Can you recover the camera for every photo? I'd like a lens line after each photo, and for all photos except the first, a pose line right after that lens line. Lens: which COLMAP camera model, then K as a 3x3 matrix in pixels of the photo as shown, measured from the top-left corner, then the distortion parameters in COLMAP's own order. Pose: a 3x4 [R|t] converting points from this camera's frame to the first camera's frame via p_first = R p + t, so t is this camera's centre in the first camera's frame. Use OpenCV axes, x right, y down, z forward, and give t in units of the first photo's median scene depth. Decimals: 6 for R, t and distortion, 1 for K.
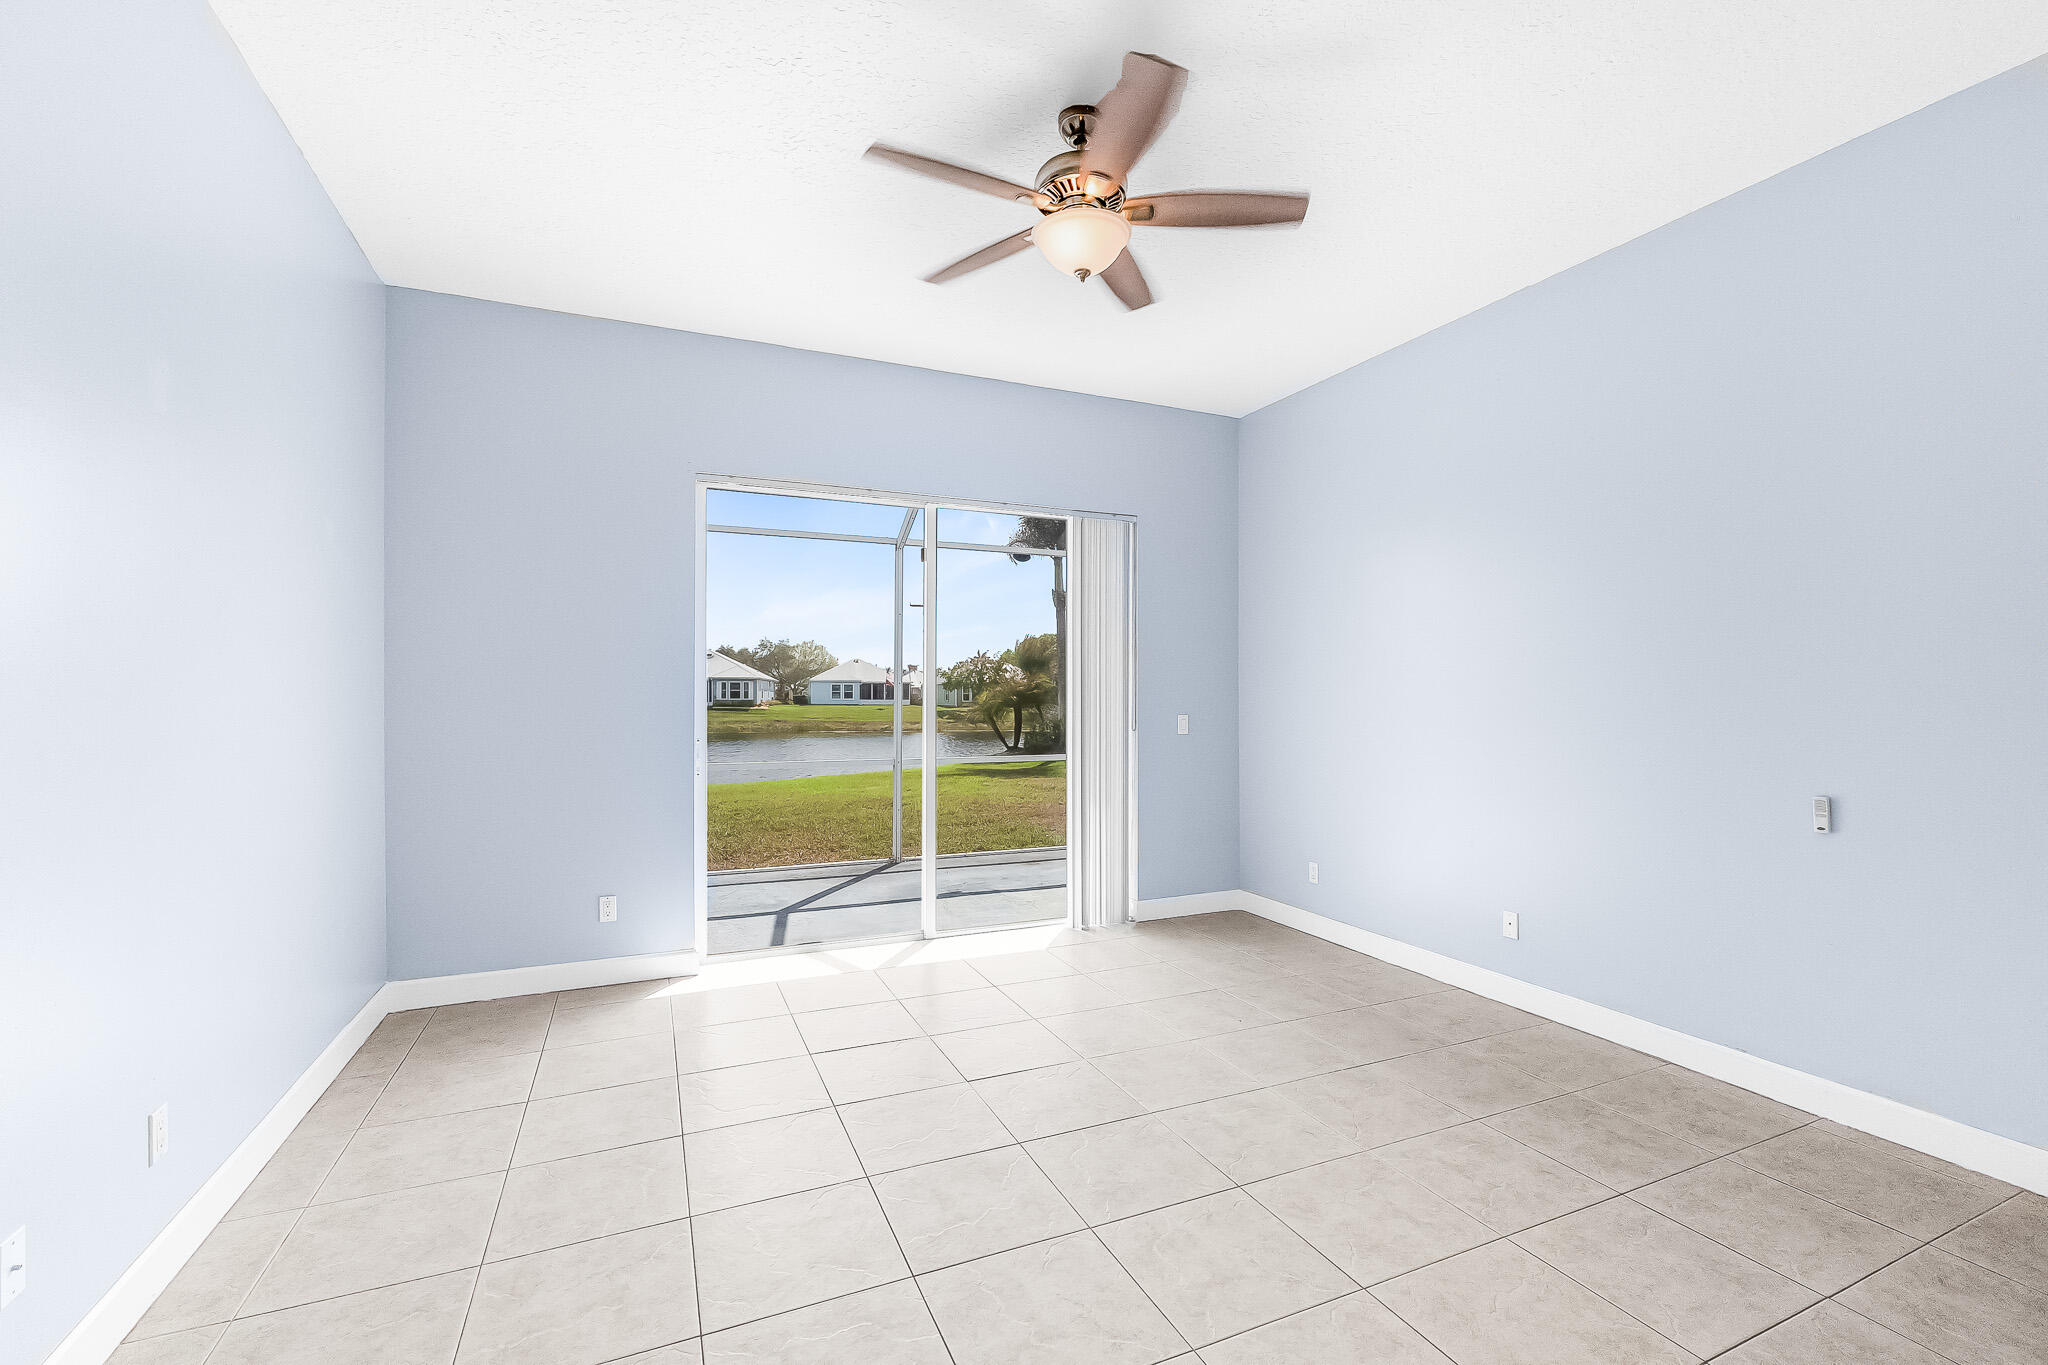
lens RADIAL K [[878.2, 0, 1055.1], [0, 878.2, 694.5], [0, 0, 1]] dist [-0.000663, 0.003361]
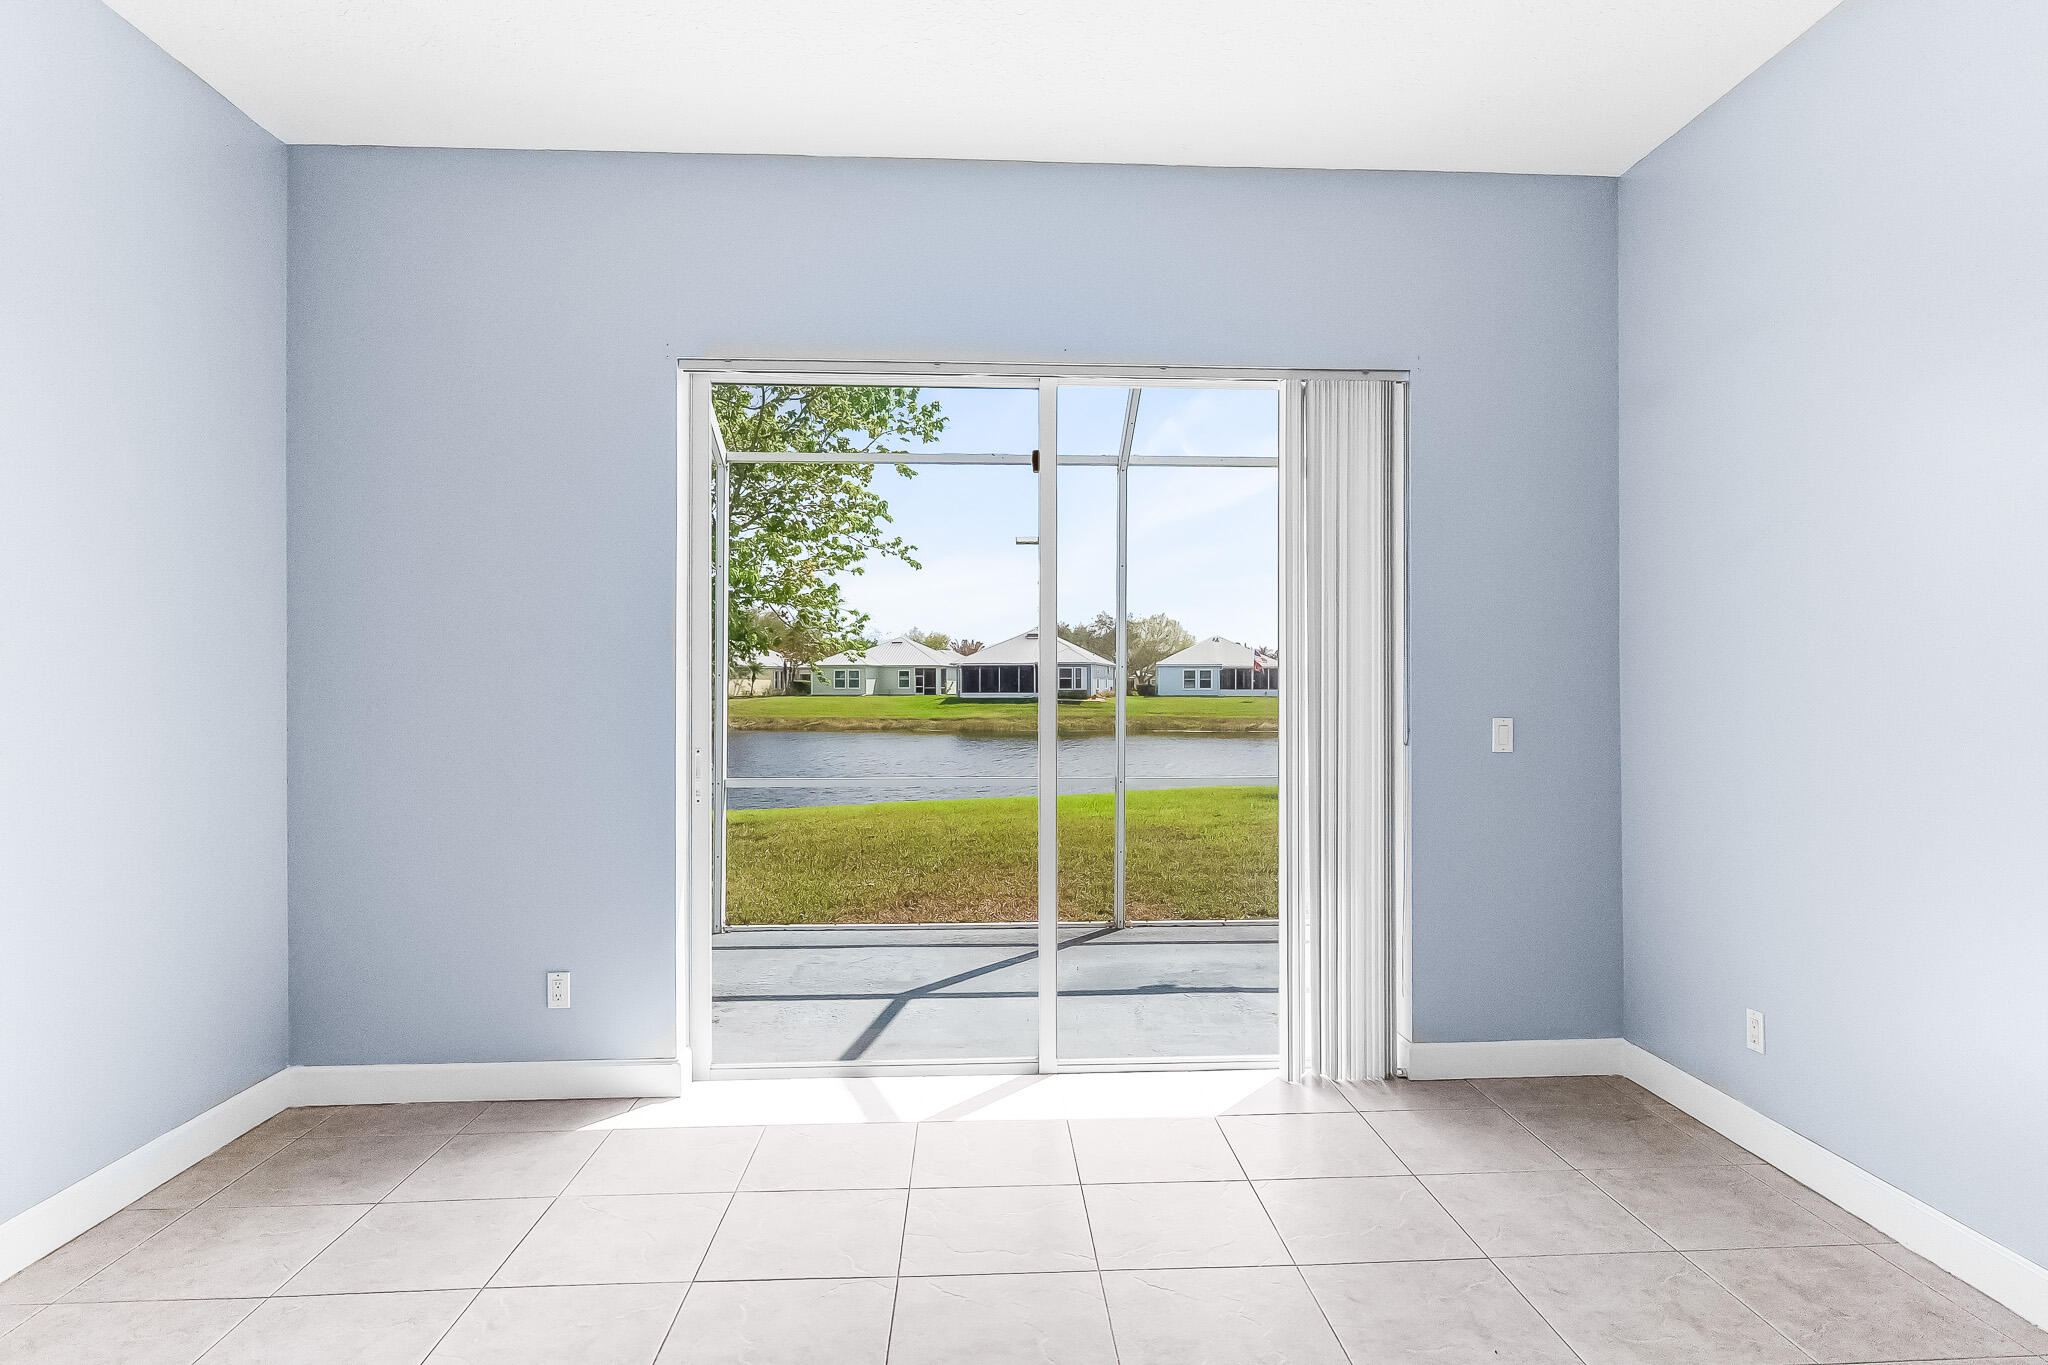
lens RADIAL K [[1141.7, 0, 1065.0], [0, 1141.7, 680.9], [0, 0, 1]] dist [0.004282, -0.000384]
pose [[0.932317, -0.004610, -0.361612, 0.144652], [0.004074, 0.999989, -0.002244, 0.000367], [0.361618, 0.000619, 0.932326, 0.212137]]
